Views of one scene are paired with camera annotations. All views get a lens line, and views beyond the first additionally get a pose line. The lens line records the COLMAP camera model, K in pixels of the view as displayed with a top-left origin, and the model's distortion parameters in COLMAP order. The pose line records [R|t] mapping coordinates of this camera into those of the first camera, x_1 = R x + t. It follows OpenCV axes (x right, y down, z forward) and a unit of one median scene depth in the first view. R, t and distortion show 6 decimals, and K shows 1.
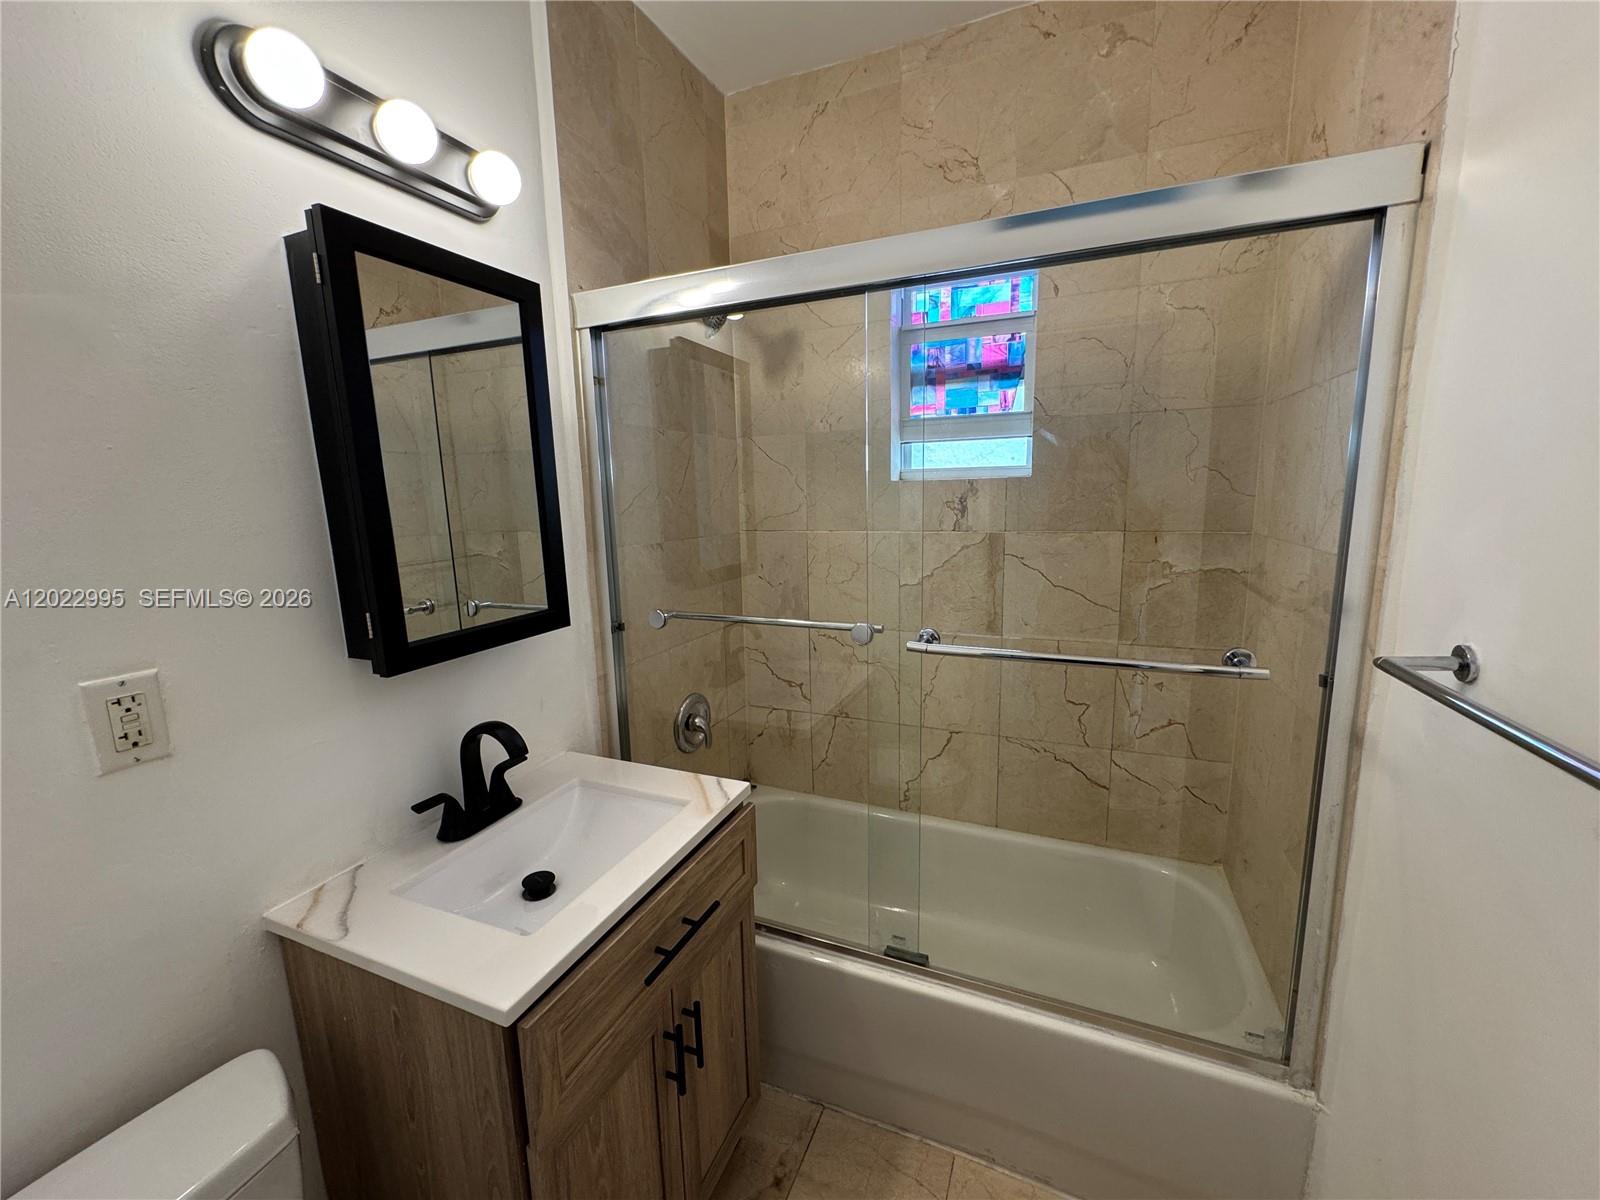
lens RADIAL K [[644.4, 0, 800.0], [0, 644.4, 600.0], [0, 0, 1]] dist [0.003710, 0.000304]
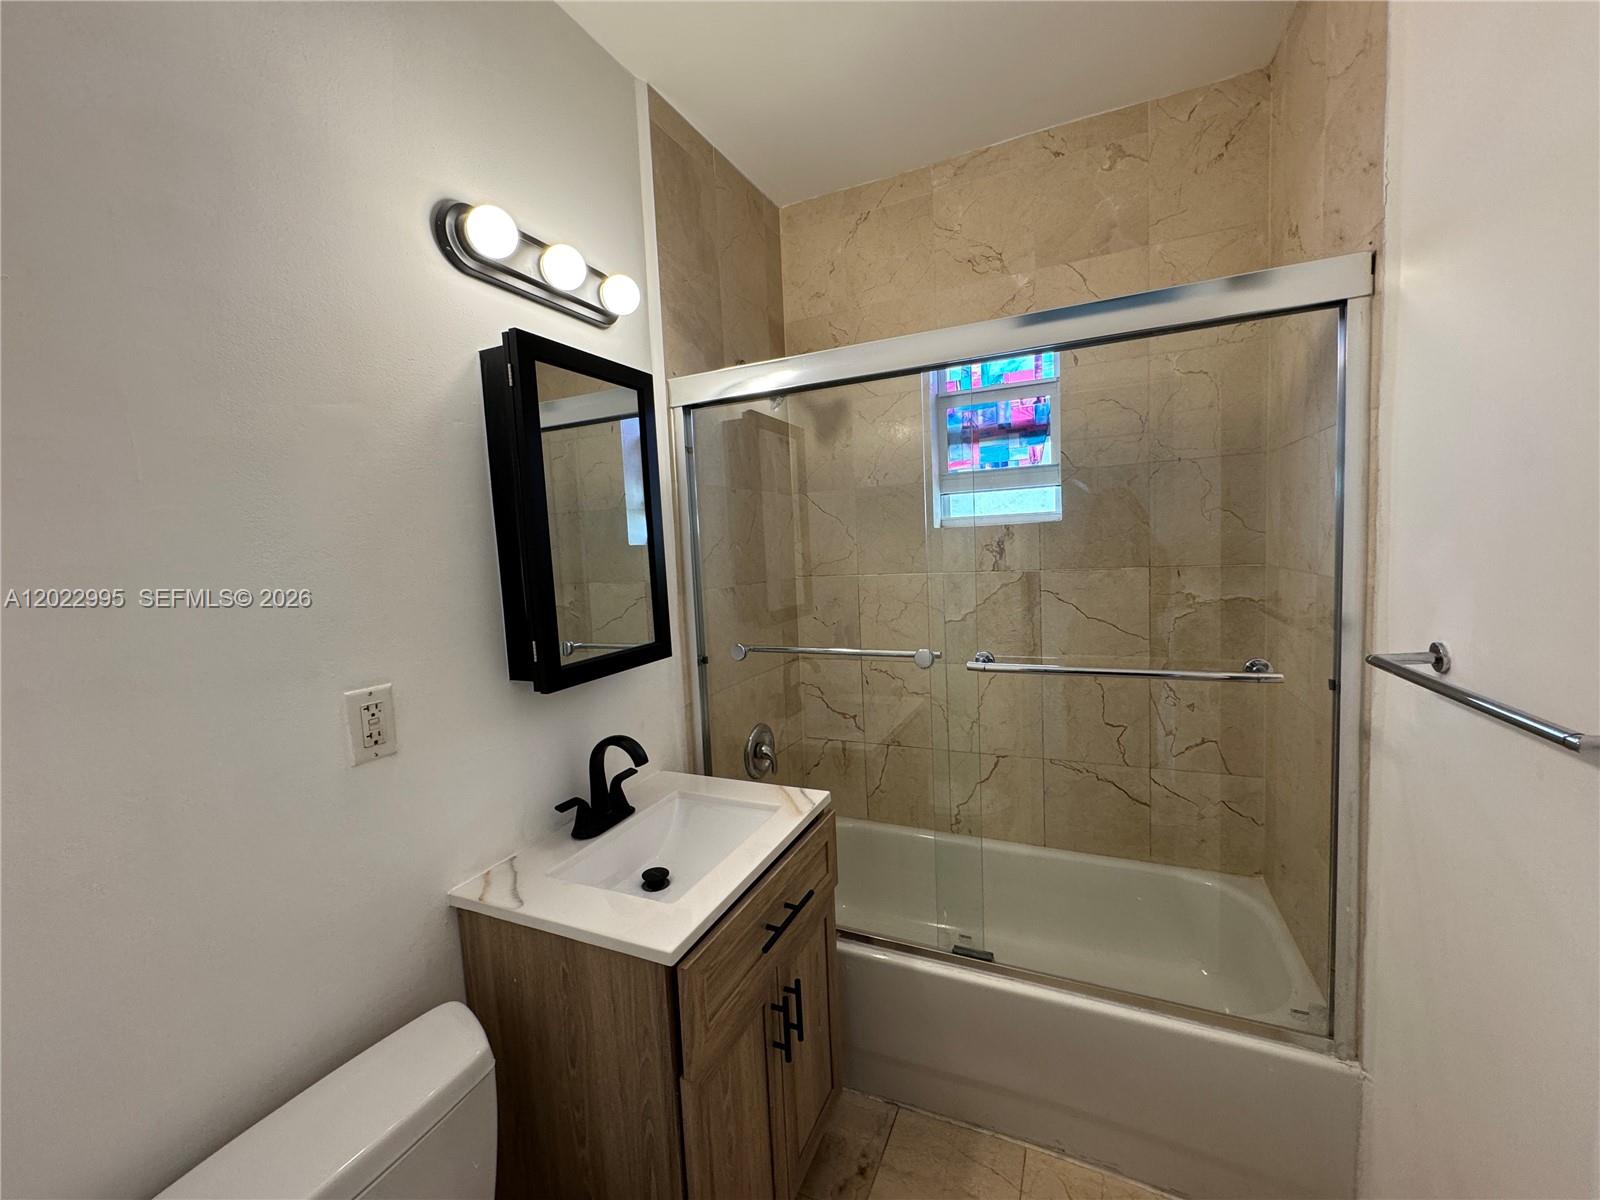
lens RADIAL K [[644.4, 0, 800.0], [0, 644.4, 600.0], [0, 0, 1]] dist [0.003710, 0.000304]
pose [[0.999328, -0.022004, -0.029325, -0.087356], [0.019534, 0.996440, -0.082013, 0.037958], [0.031025, 0.081385, 0.996200, -0.157640]]
